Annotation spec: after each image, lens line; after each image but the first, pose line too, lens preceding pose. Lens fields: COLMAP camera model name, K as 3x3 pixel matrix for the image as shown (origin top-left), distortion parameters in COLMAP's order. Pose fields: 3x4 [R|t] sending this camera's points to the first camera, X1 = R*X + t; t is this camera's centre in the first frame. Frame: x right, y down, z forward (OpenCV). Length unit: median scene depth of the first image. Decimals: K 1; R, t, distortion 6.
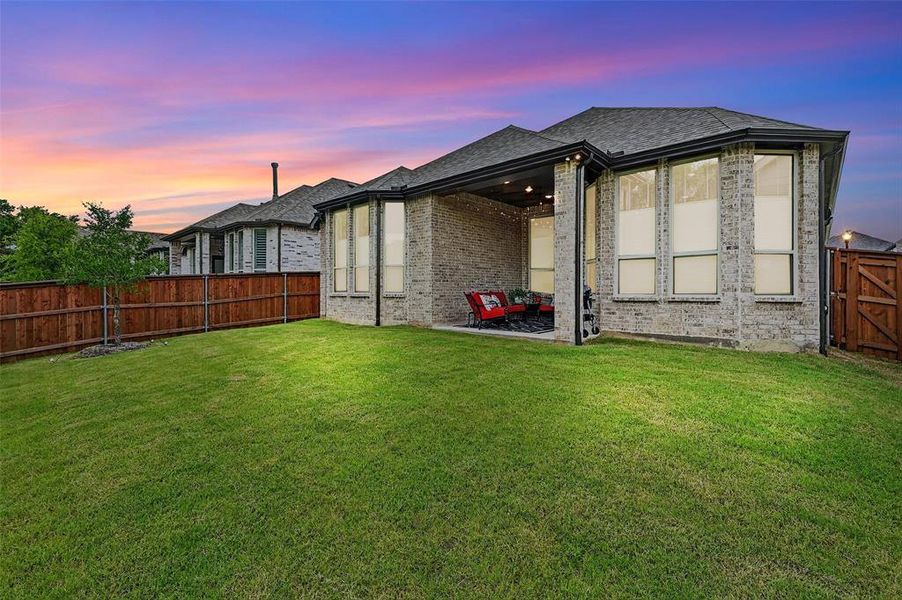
lens RADIAL K [[392.5, 0, 455.3], [0, 392.5, 290.9], [0, 0, 1]] dist [-0.004817, 0.000183]
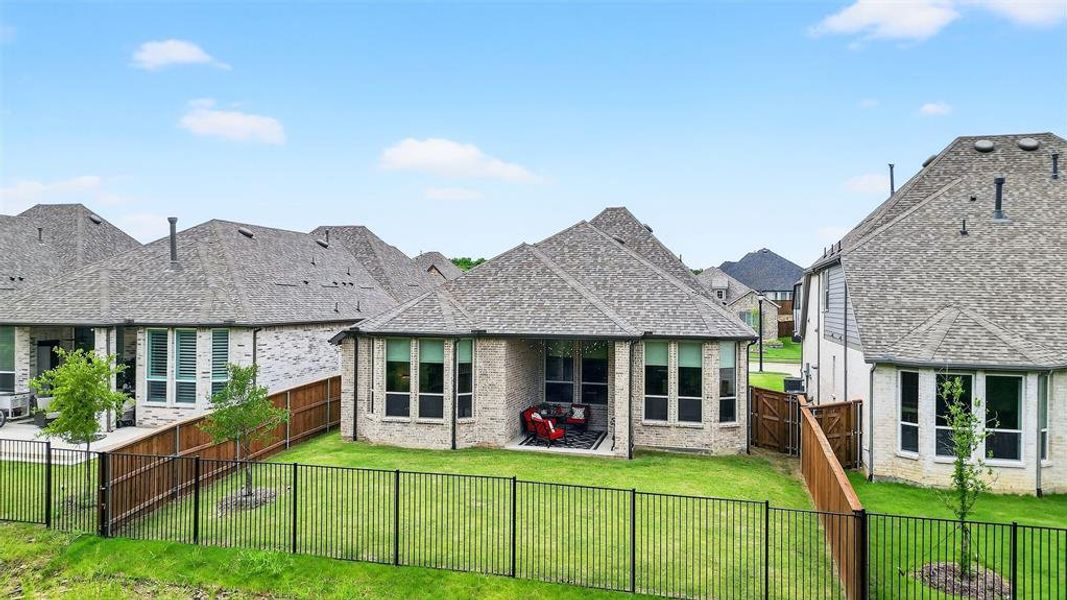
lens RADIAL K [[748.4, 0, 530.6], [0, 748.4, 299.2], [0, 0, 1]] dist [0.043627, -0.033030]
pose [[0.883527, 0.008969, 0.468294, -1.427217], [-0.008565, 0.999959, -0.002992, -0.478331], [-0.468302, -0.001367, 0.883568, -1.444798]]
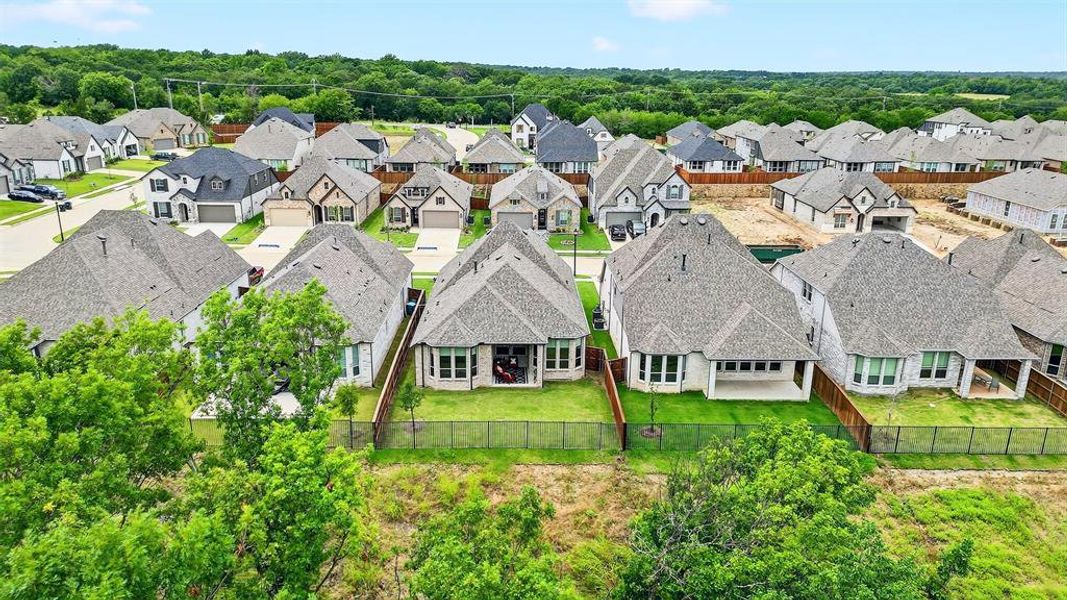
lens RADIAL K [[748.4, 0, 529.6], [0, 748.4, 299.1], [0, 0, 1]] dist [0.043627, -0.033030]
pose [[0.720297, -0.200692, 0.663999, -4.591524], [-0.009331, 0.954342, 0.298570, -2.941761], [-0.693603, -0.221255, 0.685537, -3.873855]]
